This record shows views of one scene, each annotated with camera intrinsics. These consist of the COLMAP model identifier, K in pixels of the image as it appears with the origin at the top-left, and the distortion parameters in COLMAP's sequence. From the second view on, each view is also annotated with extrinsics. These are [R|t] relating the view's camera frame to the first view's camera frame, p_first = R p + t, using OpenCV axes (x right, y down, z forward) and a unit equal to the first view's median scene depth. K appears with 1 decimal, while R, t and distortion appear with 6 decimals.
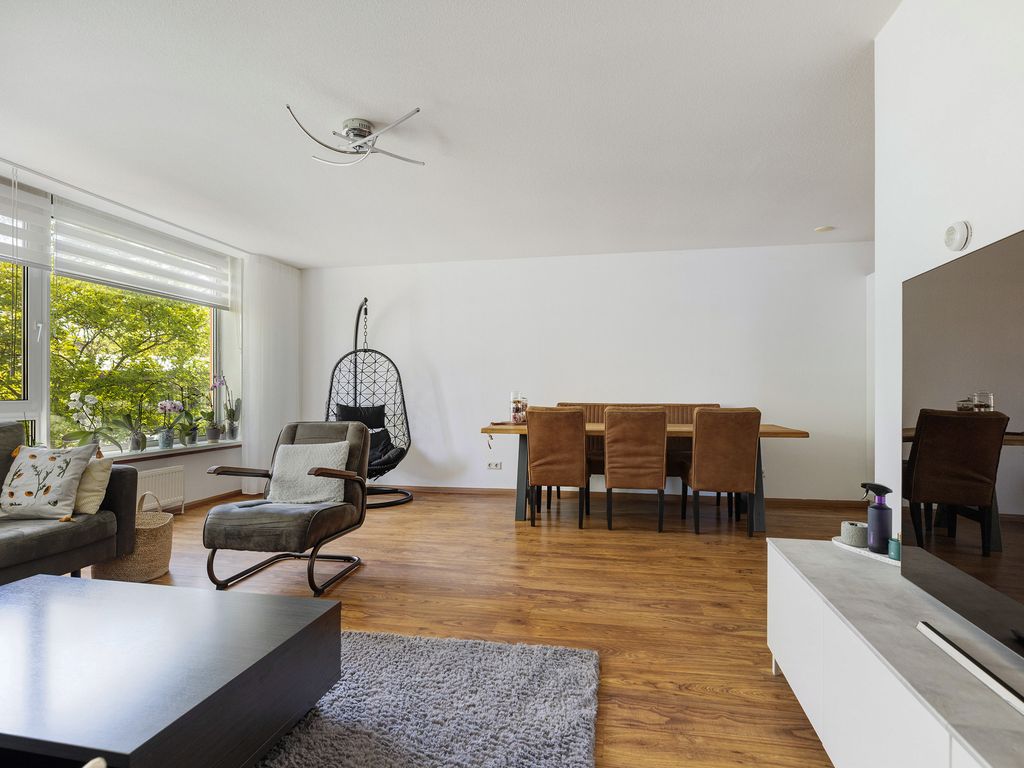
lens RADIAL K [[555.2, 0, 511.6], [0, 555.2, 392.0], [0, 0, 1]] dist [0.000535, 0.000434]
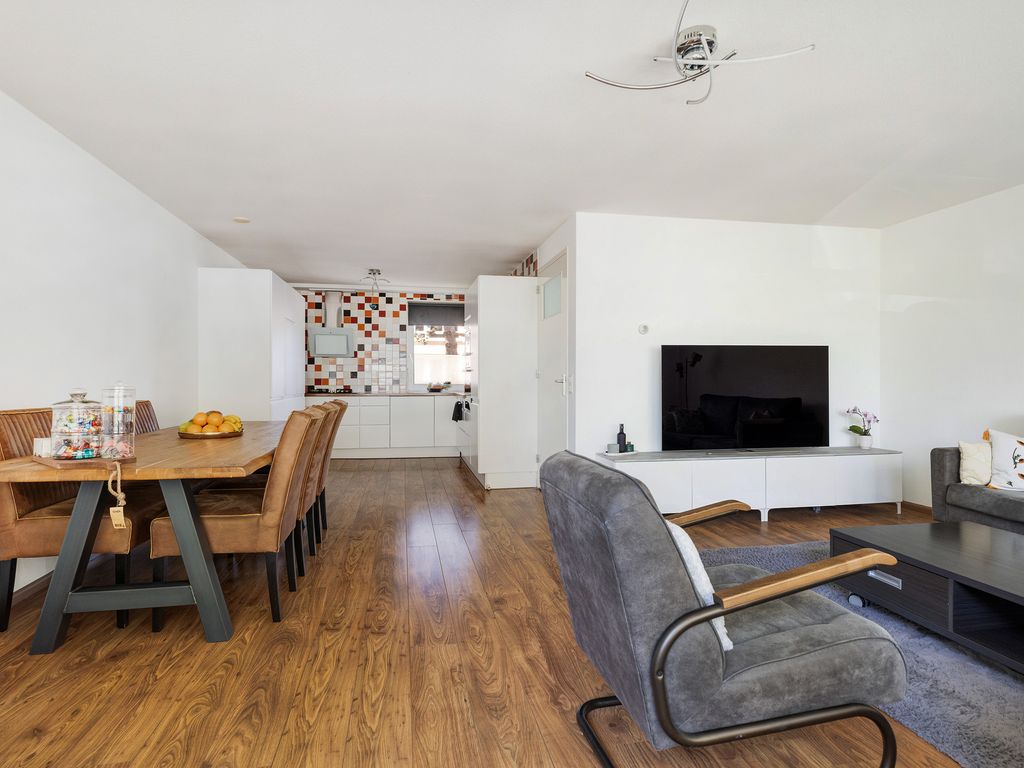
lens RADIAL K [[564.3, 0, 507.7], [0, 564.3, 381.2], [0, 0, 1]] dist [-0.003316, 0.000066]
pose [[-0.371626, -0.002523, 0.928379, -0.832210], [-0.003387, 0.999993, 0.001362, -0.008263], [-0.928376, -0.002639, -0.371632, 1.418140]]
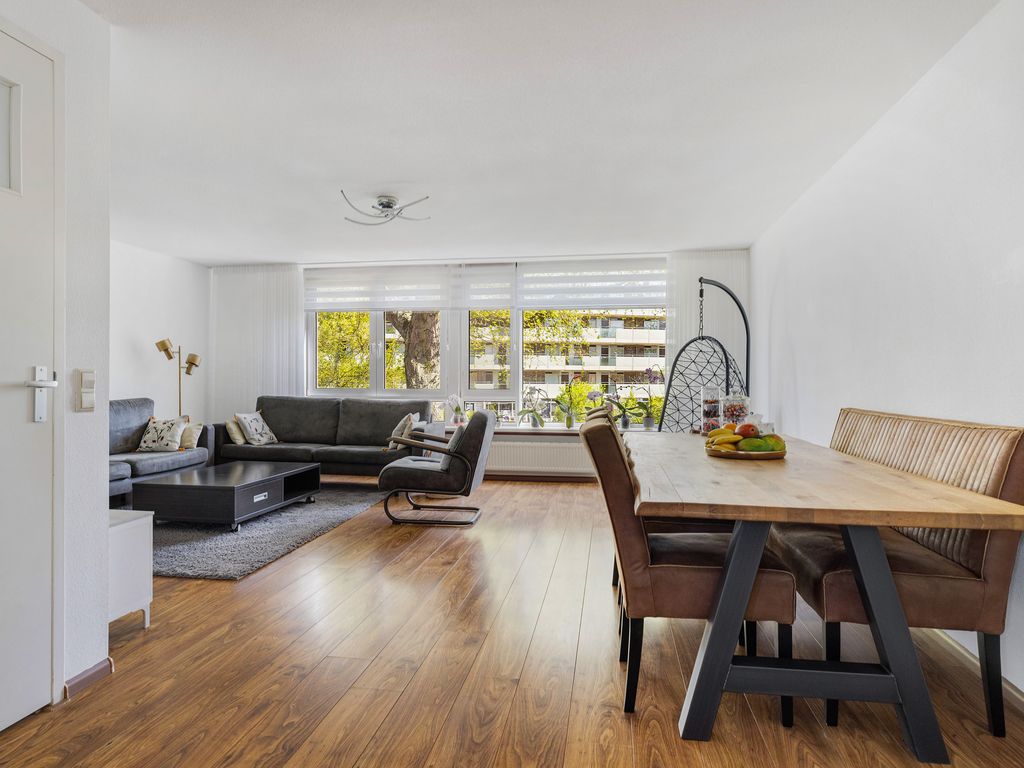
lens RADIAL K [[623.7, 0, 505.4], [0, 623.7, 380.0], [0, 0, 1]] dist [0.004729, 0.001496]
pose [[0.029923, -0.003694, -0.999545, 1.243298], [-0.000210, 0.999993, -0.003702, -0.008975], [0.999552, 0.000321, 0.029922, 1.170765]]
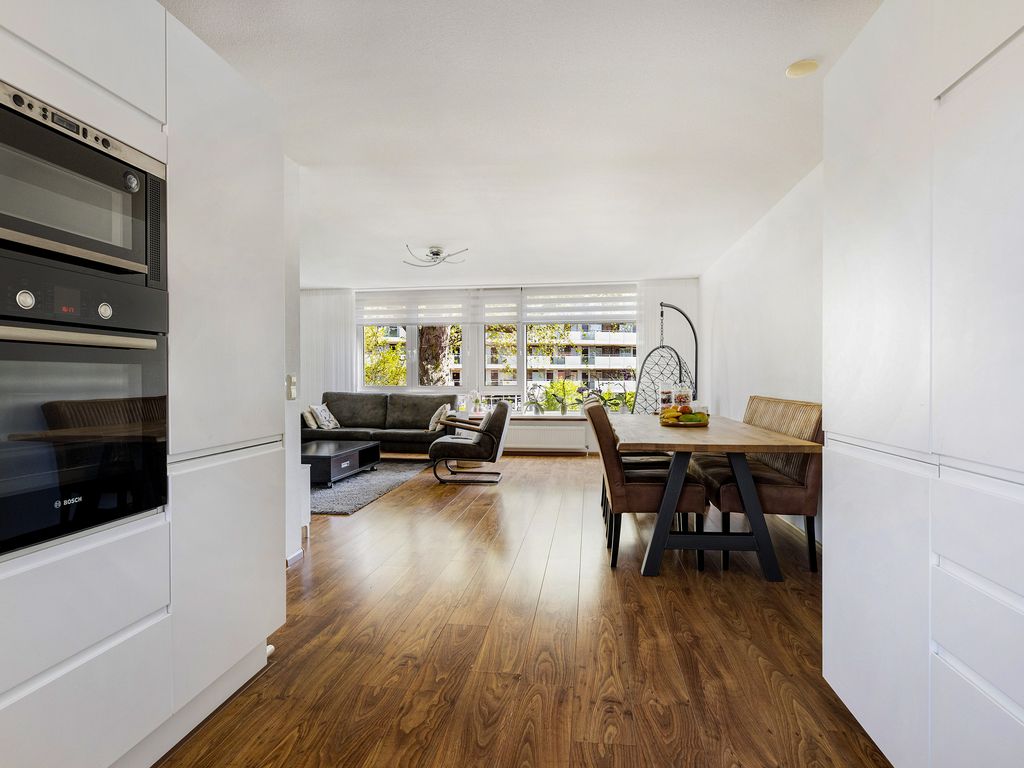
lens RADIAL K [[564.3, 0, 507.7], [0, 564.3, 381.2], [0, 0, 1]] dist [-0.003316, 0.000066]
pose [[0.052591, 0.002579, -0.998613, 1.629552], [0.005940, 0.999978, 0.002896, -0.011440], [0.998598, -0.006084, 0.052574, 1.069883]]
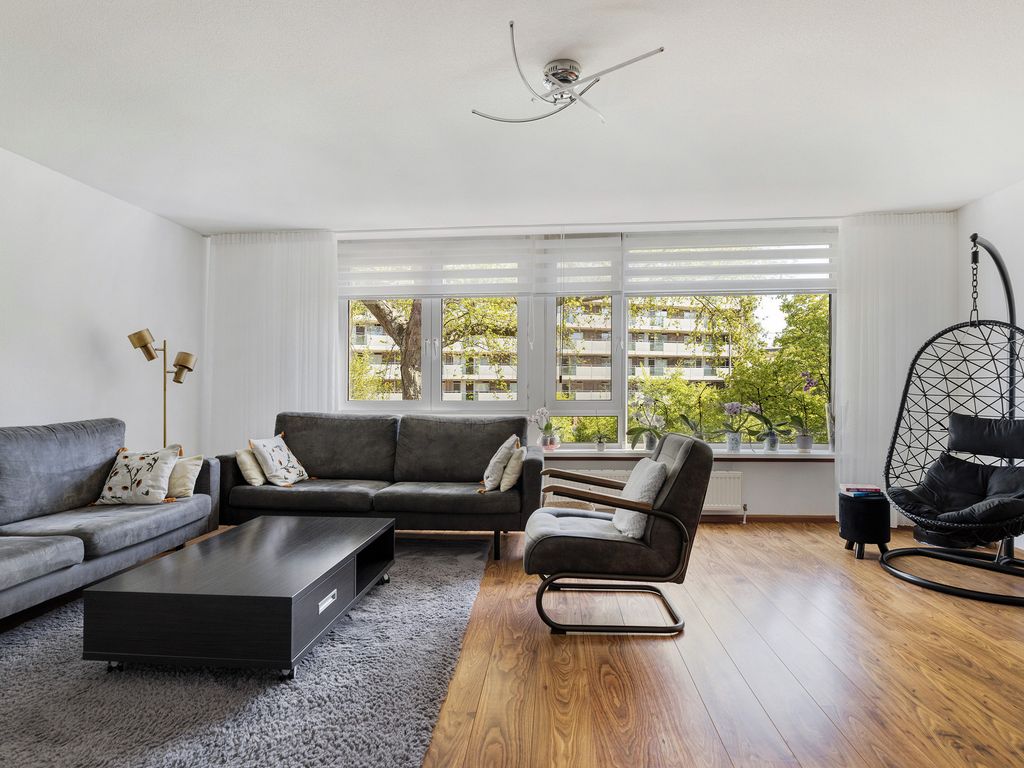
lens RADIAL K [[574.0, 0, 503.9], [0, 574.0, 379.4], [0, 0, 1]] dist [-0.001195, 0.000680]
pose [[0.104722, -0.021054, -0.994279, 0.508554], [0.006317, 0.999770, -0.020505, -0.010321], [0.994481, -0.004133, 0.104831, 0.779366]]
